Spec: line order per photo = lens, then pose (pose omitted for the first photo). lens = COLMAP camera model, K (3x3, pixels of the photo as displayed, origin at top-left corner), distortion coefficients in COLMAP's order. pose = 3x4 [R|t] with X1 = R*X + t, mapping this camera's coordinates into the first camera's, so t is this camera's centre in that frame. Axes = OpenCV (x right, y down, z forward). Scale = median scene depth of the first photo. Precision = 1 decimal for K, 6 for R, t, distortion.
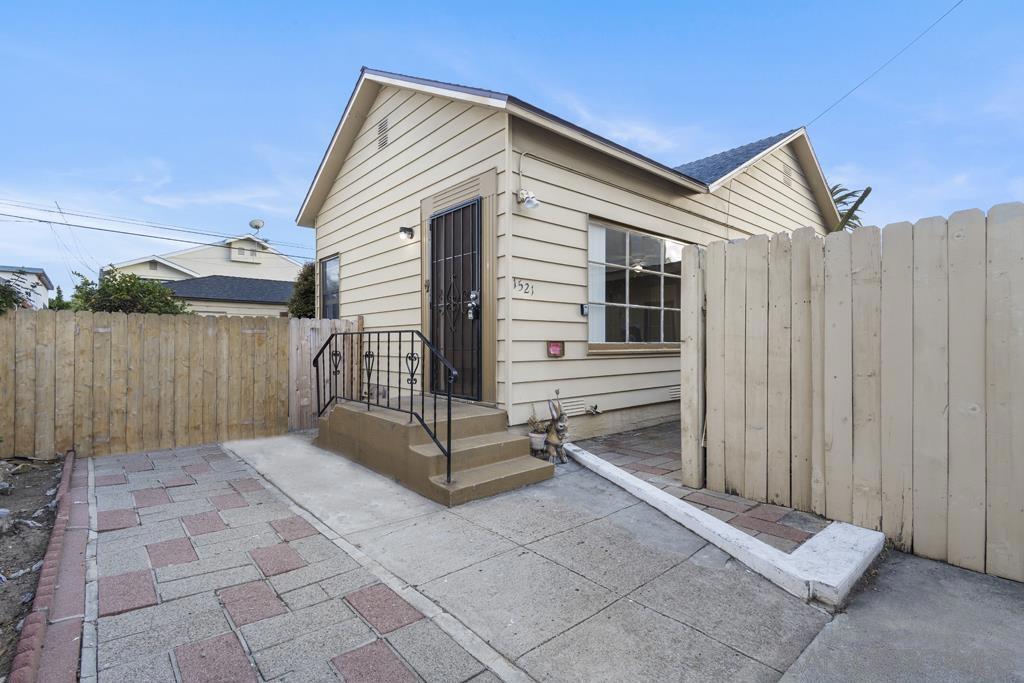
lens RADIAL K [[480.7, 0, 521.0], [0, 480.7, 350.9], [0, 0, 1]] dist [0.009384, -0.000094]
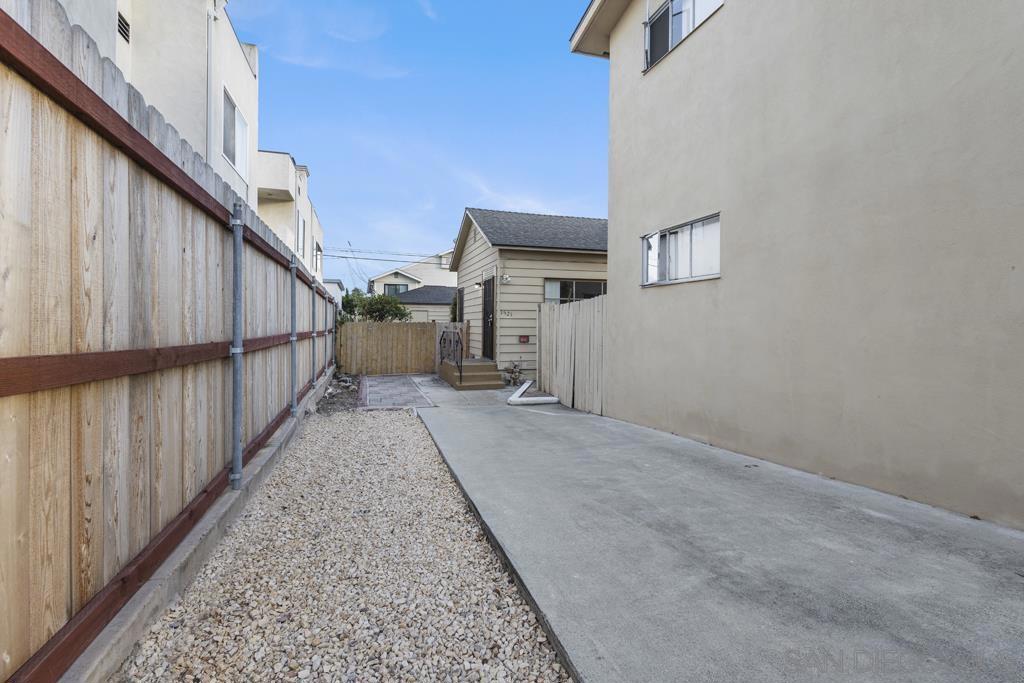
lens RADIAL K [[480.7, 0, 507.9], [0, 480.7, 332.5], [0, 0, 1]] dist [0.009384, -0.000094]
pose [[0.908077, 0.012468, -0.418619, 0.886105], [-0.012342, 0.999919, 0.003010, -0.038173], [0.418622, 0.002433, 0.908157, -1.032608]]
